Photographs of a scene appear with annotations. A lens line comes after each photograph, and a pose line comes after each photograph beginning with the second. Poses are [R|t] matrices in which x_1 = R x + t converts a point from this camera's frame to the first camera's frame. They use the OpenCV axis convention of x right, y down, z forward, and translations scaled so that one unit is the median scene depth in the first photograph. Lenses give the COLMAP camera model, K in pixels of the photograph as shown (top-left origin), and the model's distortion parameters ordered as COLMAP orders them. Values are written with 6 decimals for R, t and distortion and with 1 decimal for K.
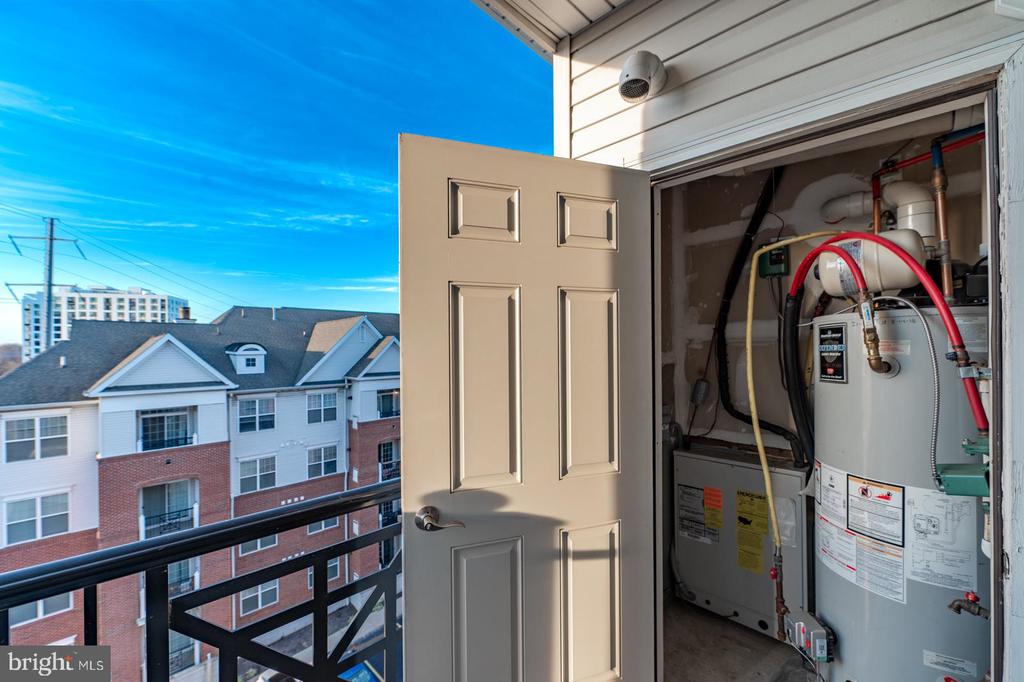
lens RADIAL K [[409.9, 0, 517.7], [0, 409.9, 345.4], [0, 0, 1]] dist [-0.009052, 0.000789]
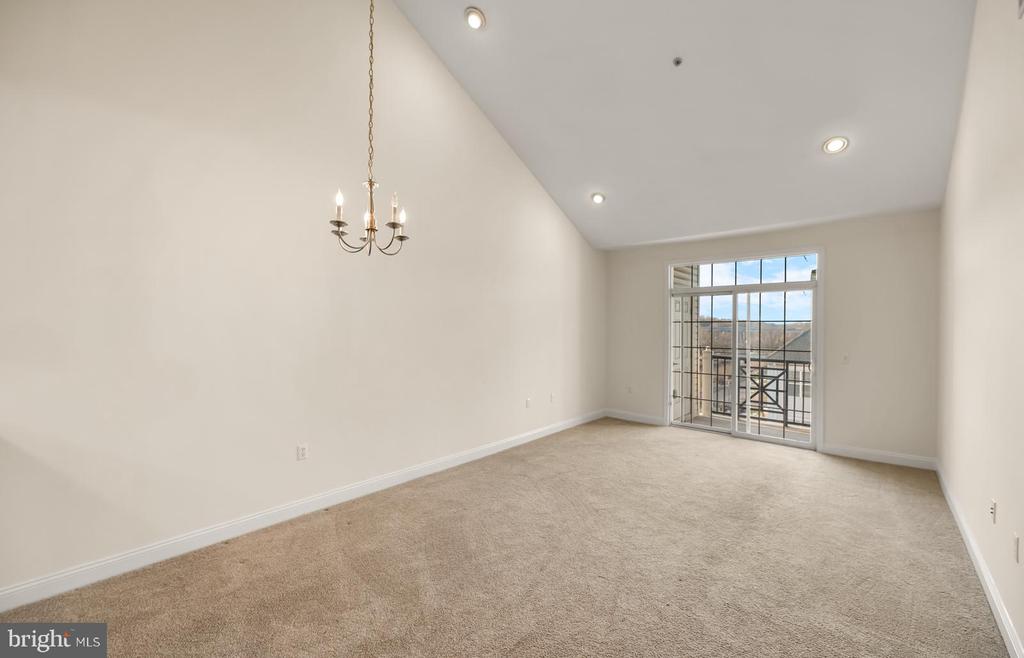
lens RADIAL K [[407.8, 0, 523.0], [0, 407.8, 328.4], [0, 0, 1]] dist [-0.003205, -0.000974]
pose [[0.059721, 0.006779, -0.998192, 0.316124], [0.001200, 0.999976, 0.006863, -0.004970], [0.998214, -0.001608, 0.059711, -0.167951]]
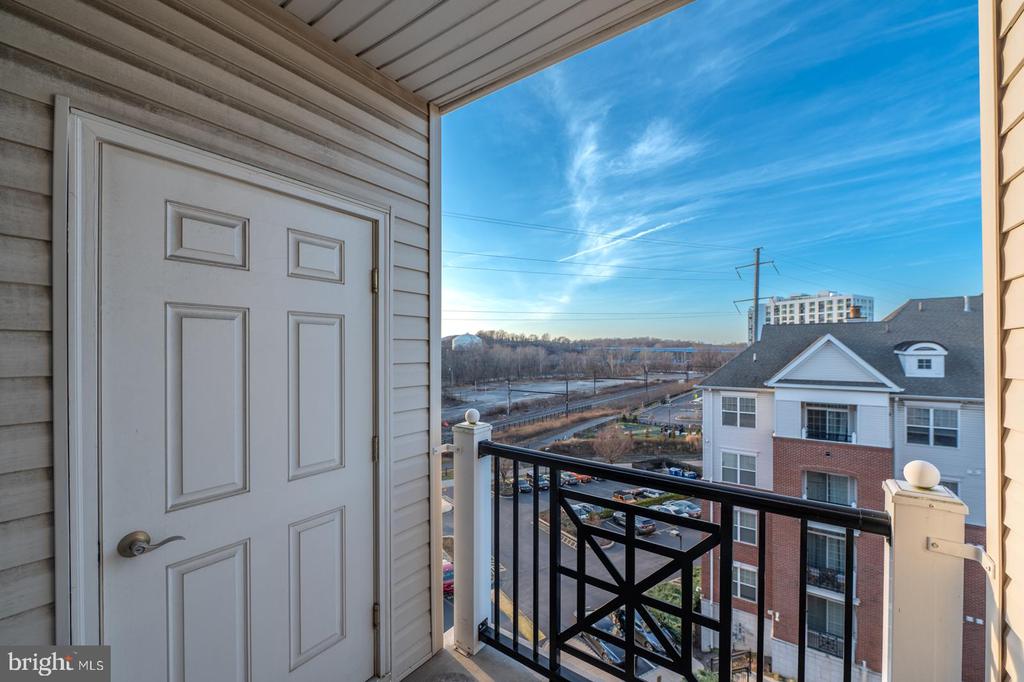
lens RADIAL K [[409.9, 0, 519.9], [0, 409.9, 348.9], [0, 0, 1]] dist [-0.009052, 0.000789]
pose [[0.168396, 0.009078, -0.985678, 0.053772], [0.004605, 0.999939, 0.009996, -0.003242], [0.985709, -0.006222, 0.168344, 0.025162]]
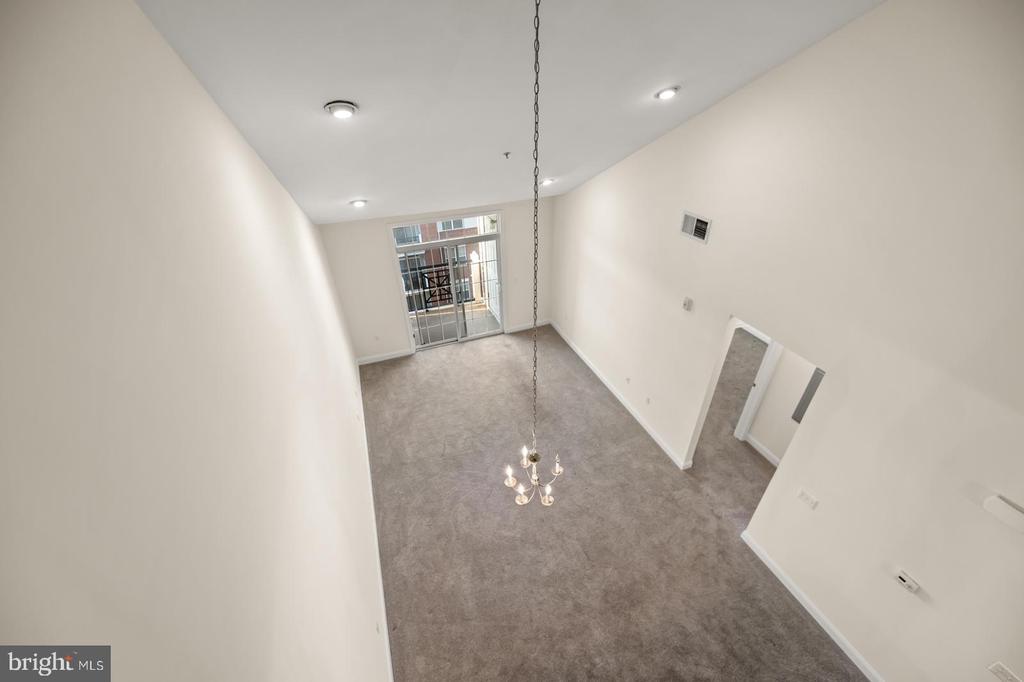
lens RADIAL K [[409.9, 0, 516.3], [0, 409.9, 343.5], [0, 0, 1]] dist [-0.009052, 0.000789]
pose [[0.909186, 0.221505, -0.352586, 0.238082], [0.015204, 0.828542, 0.559720, -0.161237], [0.416113, -0.514250, 0.749931, -0.295820]]
